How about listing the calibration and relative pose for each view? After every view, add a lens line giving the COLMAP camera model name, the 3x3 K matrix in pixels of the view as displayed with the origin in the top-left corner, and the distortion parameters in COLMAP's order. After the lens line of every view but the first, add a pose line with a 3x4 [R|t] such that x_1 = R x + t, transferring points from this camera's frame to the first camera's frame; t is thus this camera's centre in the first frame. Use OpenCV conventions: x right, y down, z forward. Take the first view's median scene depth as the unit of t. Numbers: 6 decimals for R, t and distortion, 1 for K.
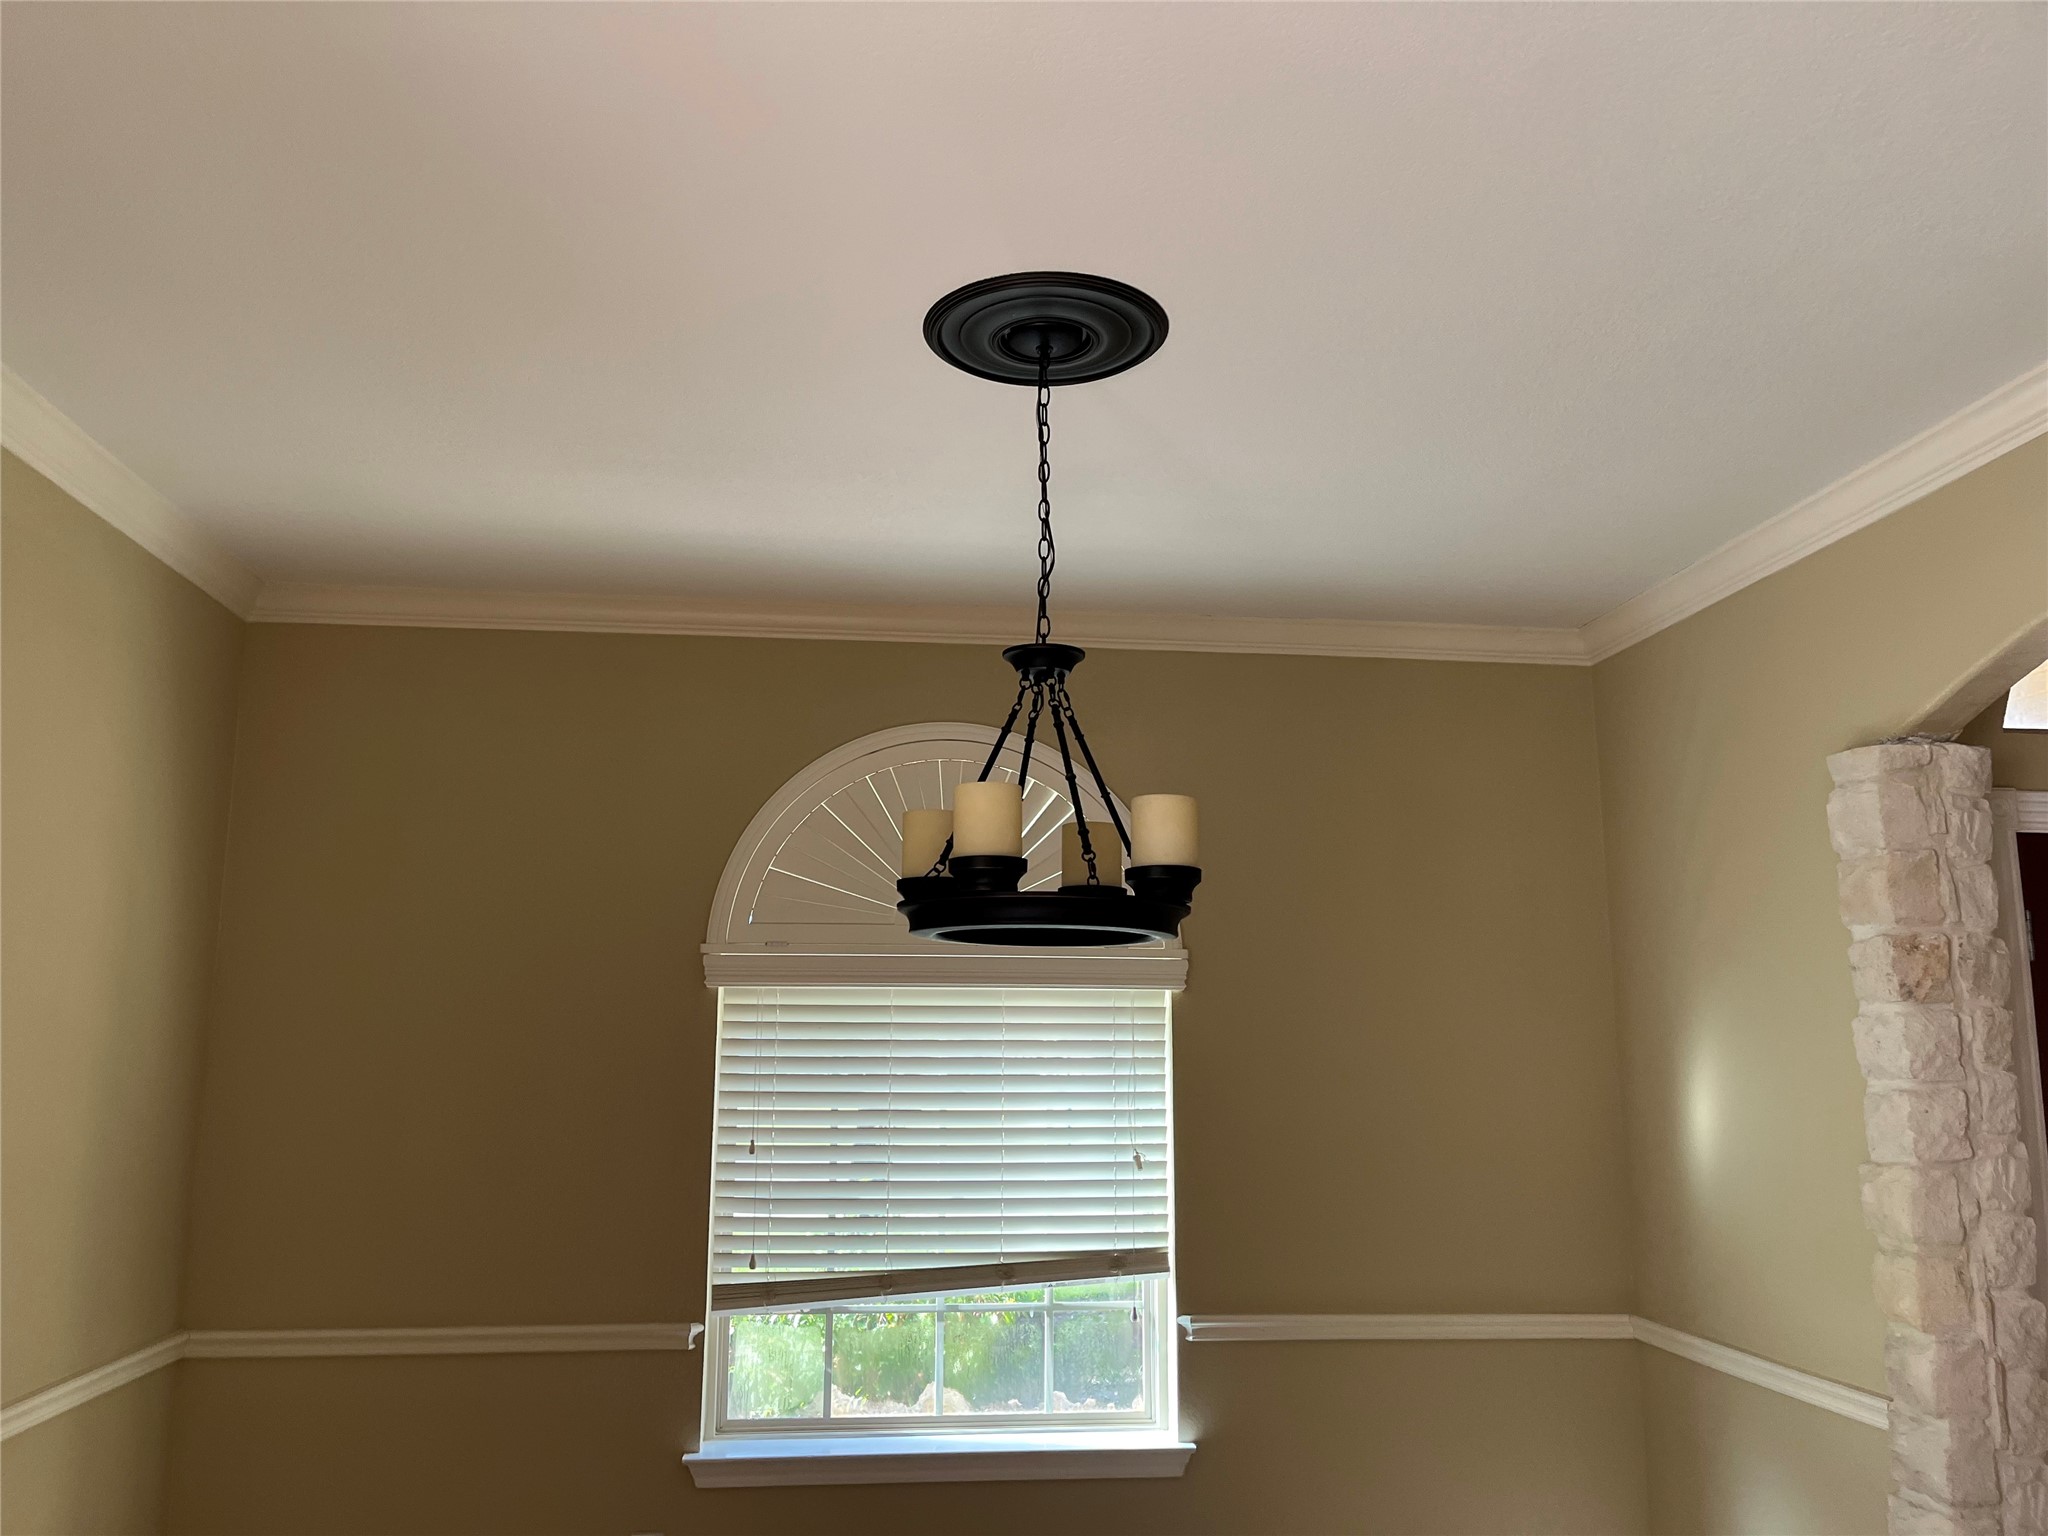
lens RADIAL K [[1541.6, 0, 992.6], [0, 1541.6, 766.7], [0, 0, 1]] dist [0.067587, -0.108916]
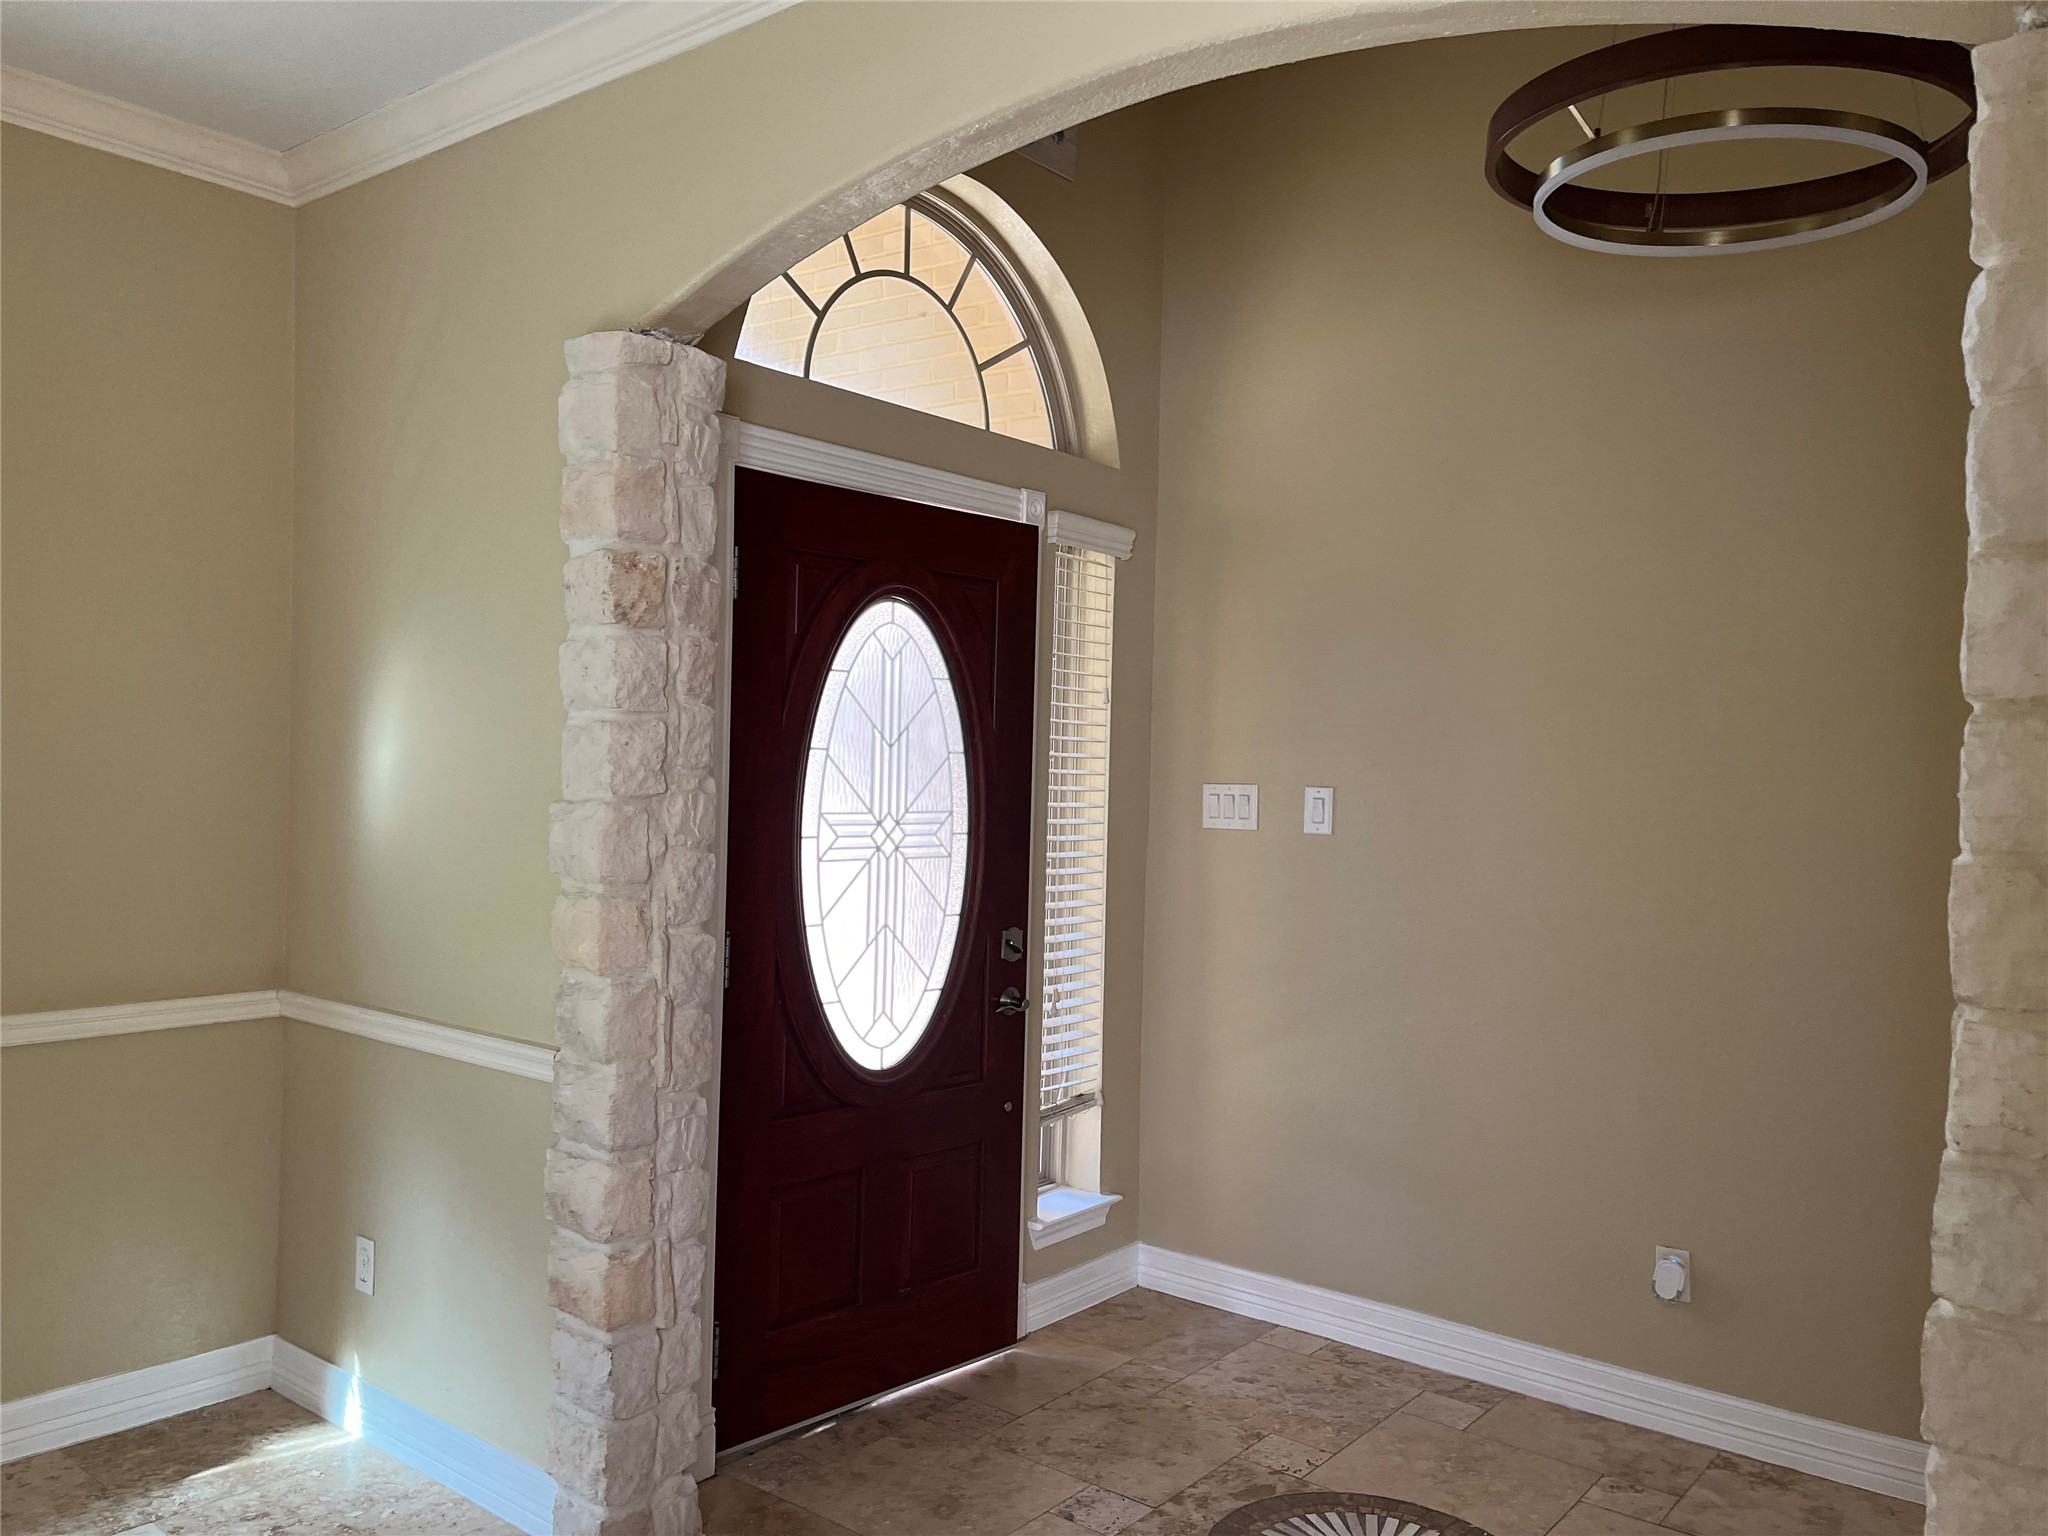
lens RADIAL K [[1541.6, 0, 992.6], [0, 1541.6, 766.7], [0, 0, 1]] dist [0.067587, -0.108916]
pose [[0.700602, 0.004059, 0.713541, 0.097557], [-0.143335, 0.980402, 0.135159, 0.079177], [-0.699008, -0.196968, 0.687453, 0.213864]]
